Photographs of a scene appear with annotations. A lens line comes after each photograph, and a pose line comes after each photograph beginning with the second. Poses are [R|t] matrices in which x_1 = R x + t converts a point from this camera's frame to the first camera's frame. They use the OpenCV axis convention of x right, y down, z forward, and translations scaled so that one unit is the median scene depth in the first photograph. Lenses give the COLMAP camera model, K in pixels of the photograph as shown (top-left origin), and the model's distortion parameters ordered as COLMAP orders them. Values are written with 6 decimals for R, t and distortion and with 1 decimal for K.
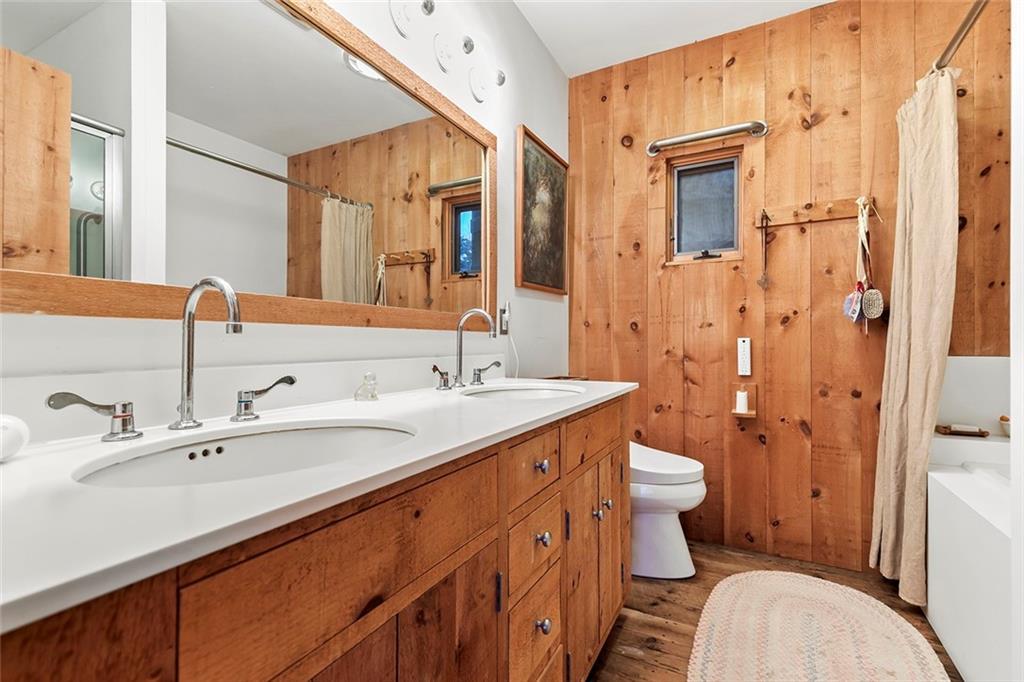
lens RADIAL K [[462.4, 0, 515.9], [0, 462.4, 339.5], [0, 0, 1]] dist [0.005590, 0.000271]
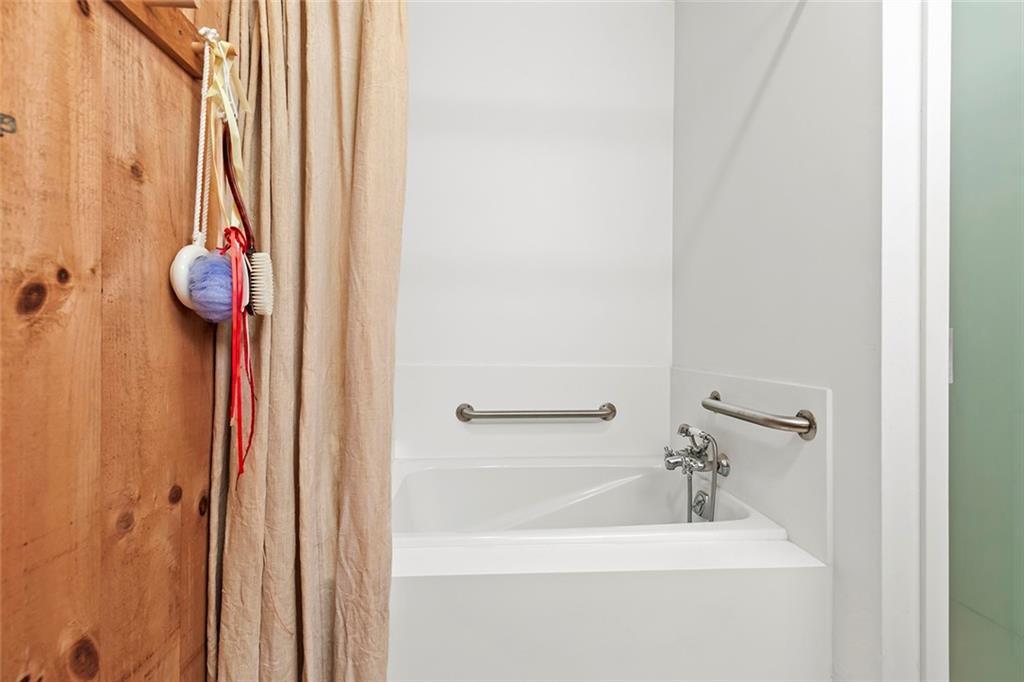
lens RADIAL K [[462.4, 0, 515.9], [0, 462.4, 339.5], [0, 0, 1]] dist [0.005590, 0.000271]
pose [[-0.520489, -0.001204, 0.853867, 0.221738], [-0.006441, 0.999976, -0.002516, -0.020035], [-0.853844, -0.006810, -0.520485, 0.936120]]
